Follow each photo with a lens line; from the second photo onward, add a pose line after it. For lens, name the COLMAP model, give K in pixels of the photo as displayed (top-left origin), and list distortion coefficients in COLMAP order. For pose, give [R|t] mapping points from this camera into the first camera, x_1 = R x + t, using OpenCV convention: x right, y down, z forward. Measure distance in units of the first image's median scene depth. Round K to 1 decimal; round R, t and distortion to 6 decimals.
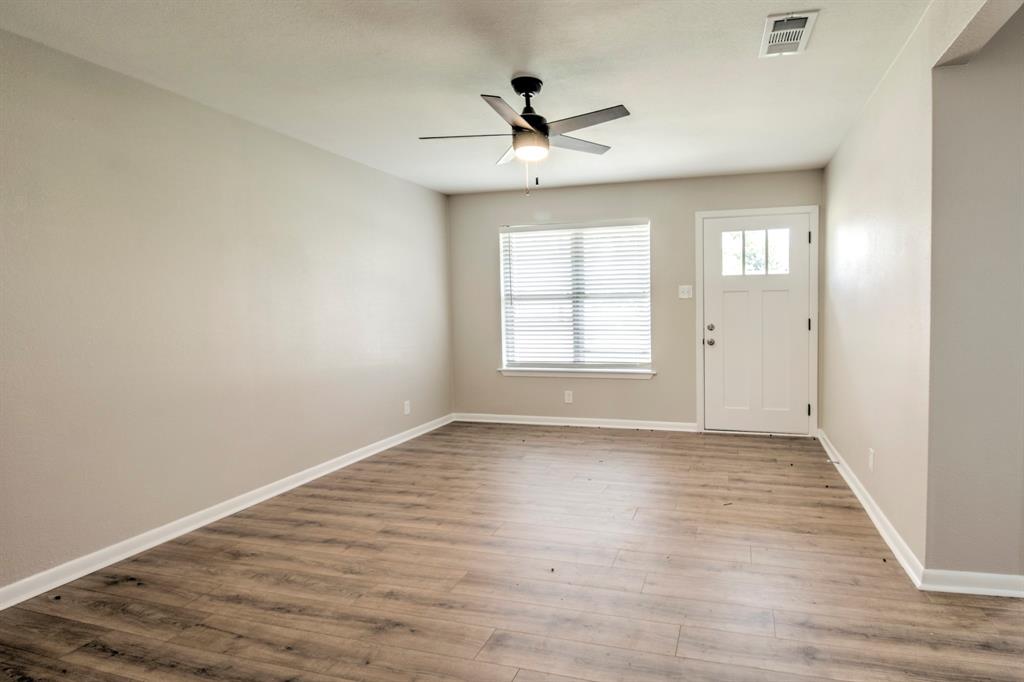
lens RADIAL K [[537.9, 0, 614.5], [0, 537.9, 333.7], [0, 0, 1]] dist [0.003801, -0.000326]
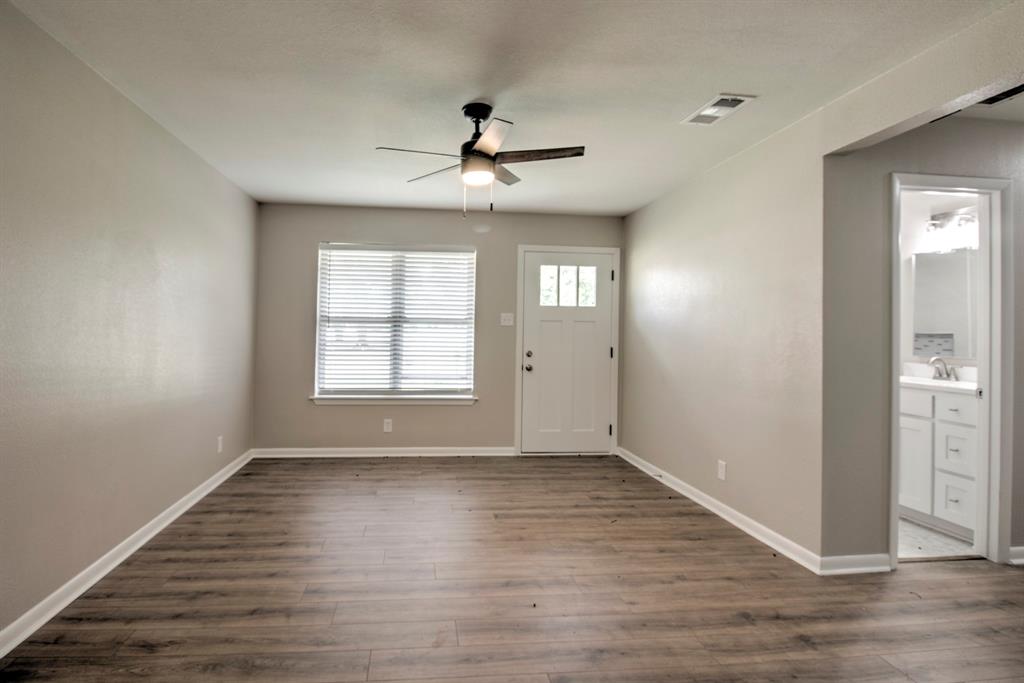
lens RADIAL K [[534.5, 0, 482.7], [0, 534.5, 327.5], [0, 0, 1]] dist [-0.001476, -0.001742]
pose [[0.937751, 0.029311, 0.346068, -0.273746], [-0.009574, 0.998235, -0.058605, -0.001947], [-0.347175, 0.051643, 0.936377, 0.051381]]
